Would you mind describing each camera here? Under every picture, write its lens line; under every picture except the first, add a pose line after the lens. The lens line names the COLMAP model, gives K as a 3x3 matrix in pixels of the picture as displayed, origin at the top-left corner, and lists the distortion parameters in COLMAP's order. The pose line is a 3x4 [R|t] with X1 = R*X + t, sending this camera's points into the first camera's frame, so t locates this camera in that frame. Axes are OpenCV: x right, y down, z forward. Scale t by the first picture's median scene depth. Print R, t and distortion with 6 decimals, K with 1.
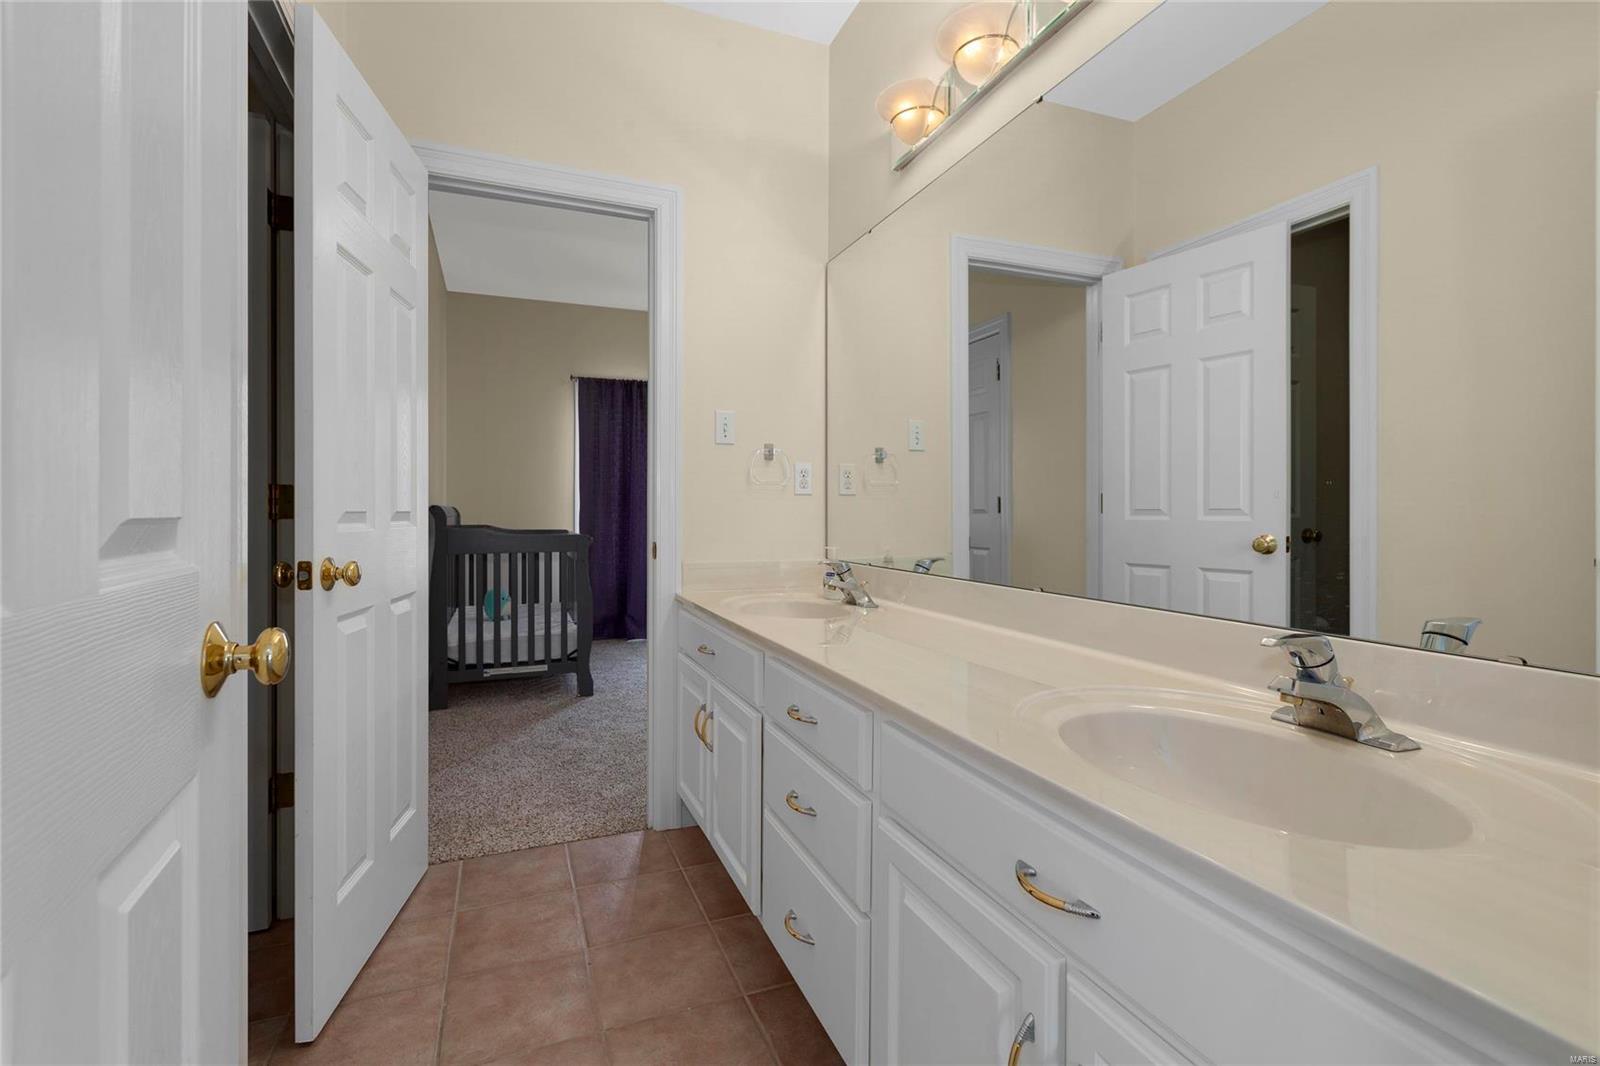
lens RADIAL K [[721.5, 0, 803.4], [0, 721.5, 527.9], [0, 0, 1]] dist [0.002905, -0.000437]
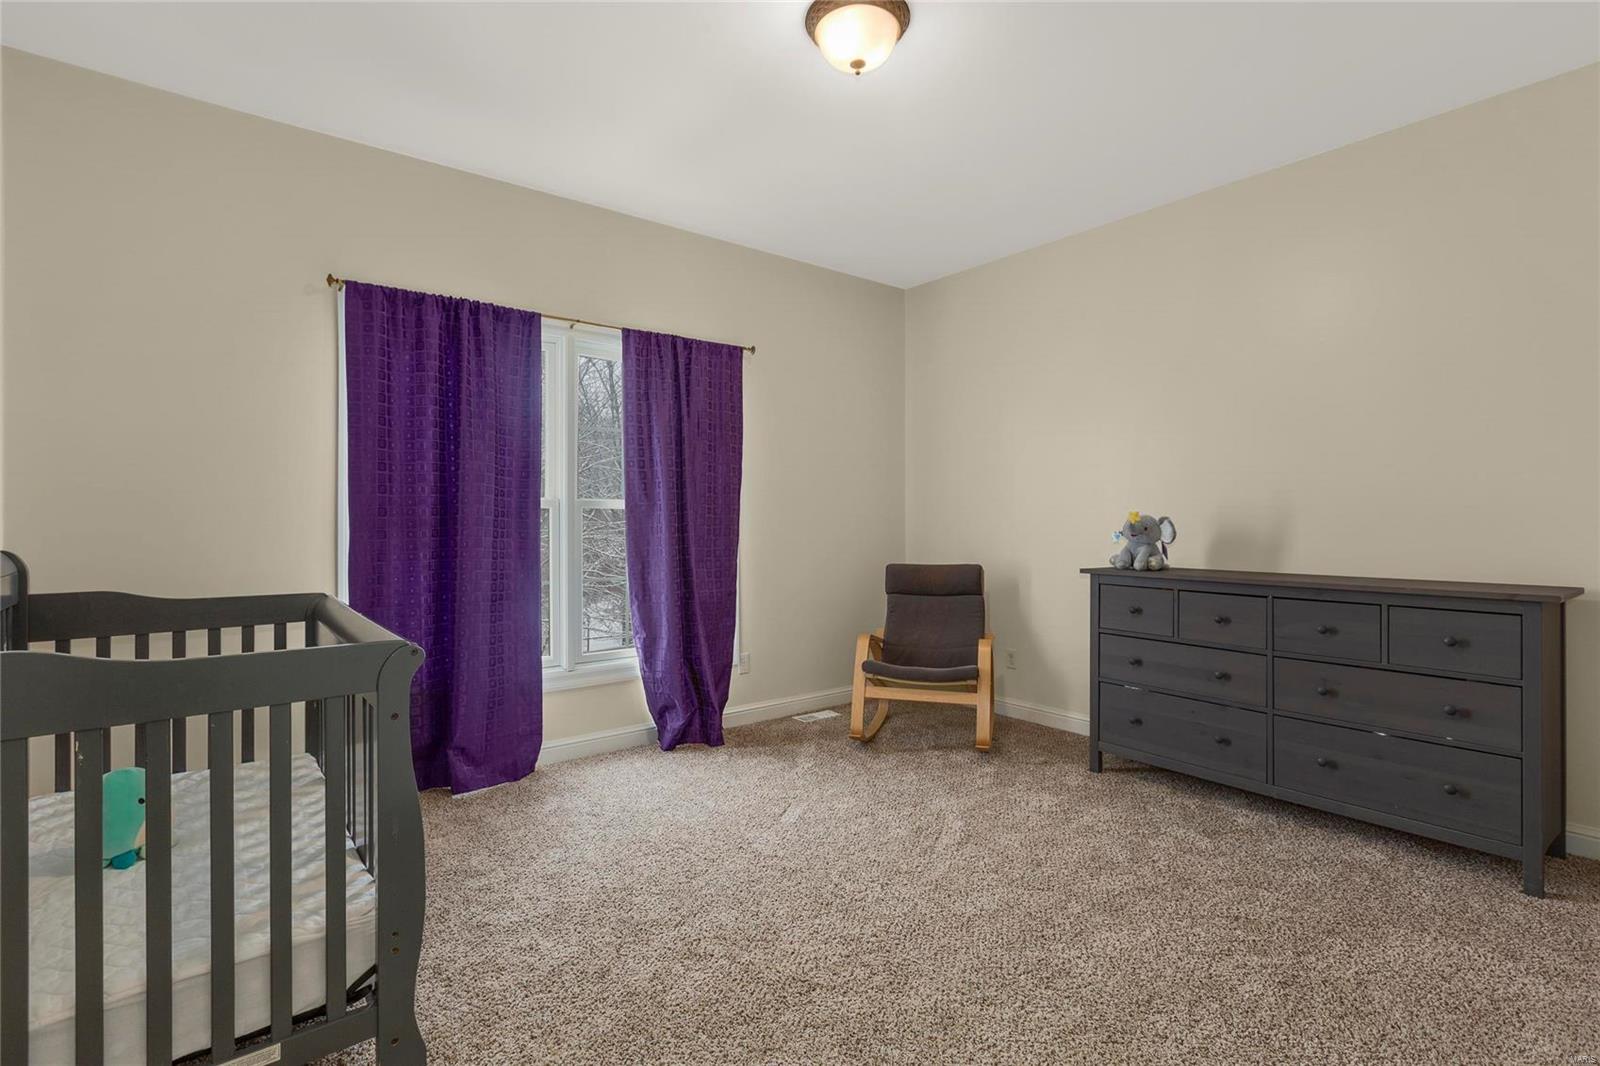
lens RADIAL K [[721.5, 0, 794.8], [0, 721.5, 519.5], [0, 0, 1]] dist [0.002905, -0.000437]
pose [[0.958025, -0.007515, 0.286588, -0.160073], [0.013176, 0.999754, -0.017832, -0.030989], [-0.286383, 0.020859, 0.957888, 0.439971]]
